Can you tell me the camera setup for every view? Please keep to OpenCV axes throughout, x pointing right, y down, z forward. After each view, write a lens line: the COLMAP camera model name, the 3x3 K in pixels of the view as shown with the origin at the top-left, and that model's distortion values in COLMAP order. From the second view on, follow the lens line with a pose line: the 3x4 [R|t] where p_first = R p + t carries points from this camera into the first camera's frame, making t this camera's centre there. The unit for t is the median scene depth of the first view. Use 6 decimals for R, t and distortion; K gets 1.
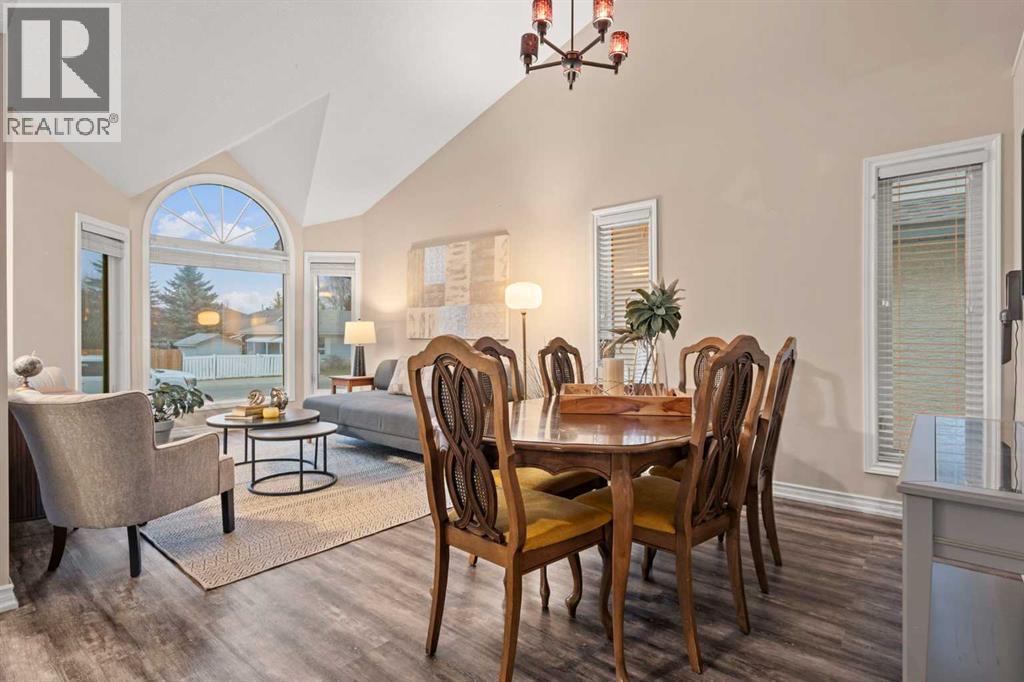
lens RADIAL K [[476.2, 0, 501.5], [0, 476.2, 338.8], [0, 0, 1]] dist [-0.011965, 0.004427]
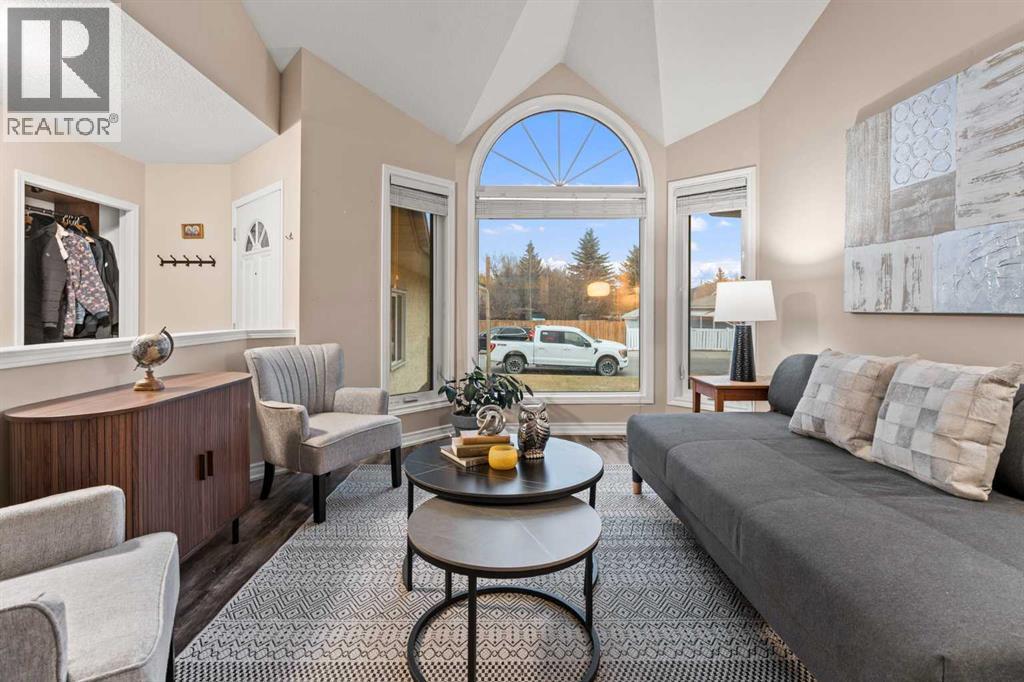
lens RADIAL K [[476.2, 0, 517.0], [0, 476.2, 310.4], [0, 0, 1]] dist [-0.011965, 0.004427]
pose [[0.671588, 0.002282, -0.740921, -0.074931], [-0.006356, 0.999976, -0.002680, 0.000706], [0.740897, 0.006509, 0.671587, 0.486371]]
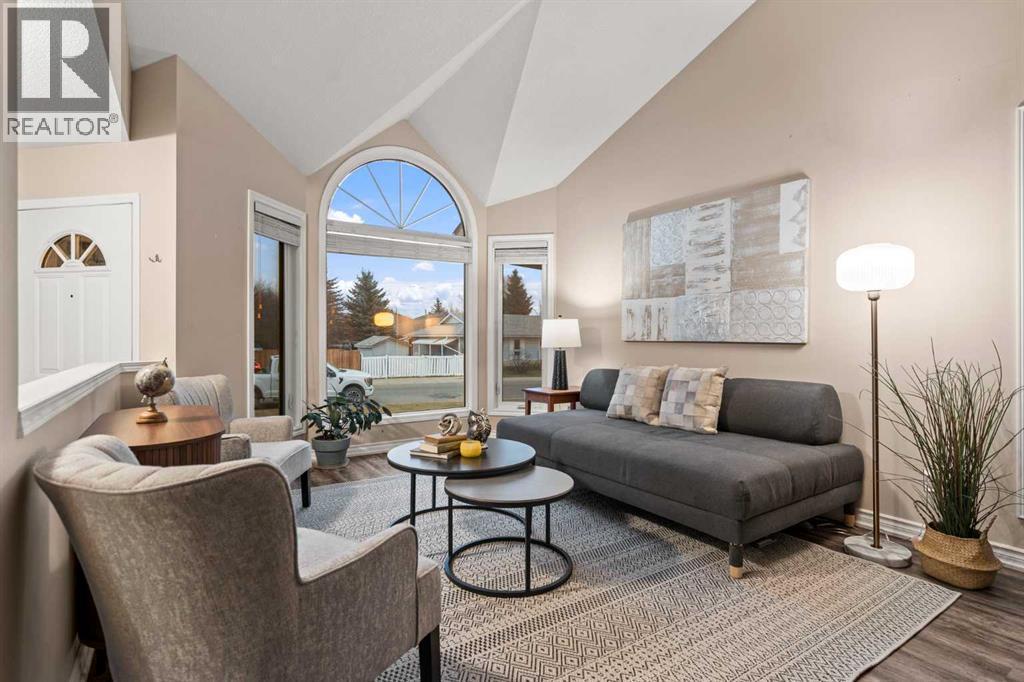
lens RADIAL K [[476.2, 0, 514.9], [0, 476.2, 342.1], [0, 0, 1]] dist [-0.011965, 0.004427]
pose [[0.961084, 0.003951, -0.276228, -0.172119], [-0.003651, 0.999992, 0.001602, 0.000453], [0.276232, -0.000531, 0.961091, 0.261239]]
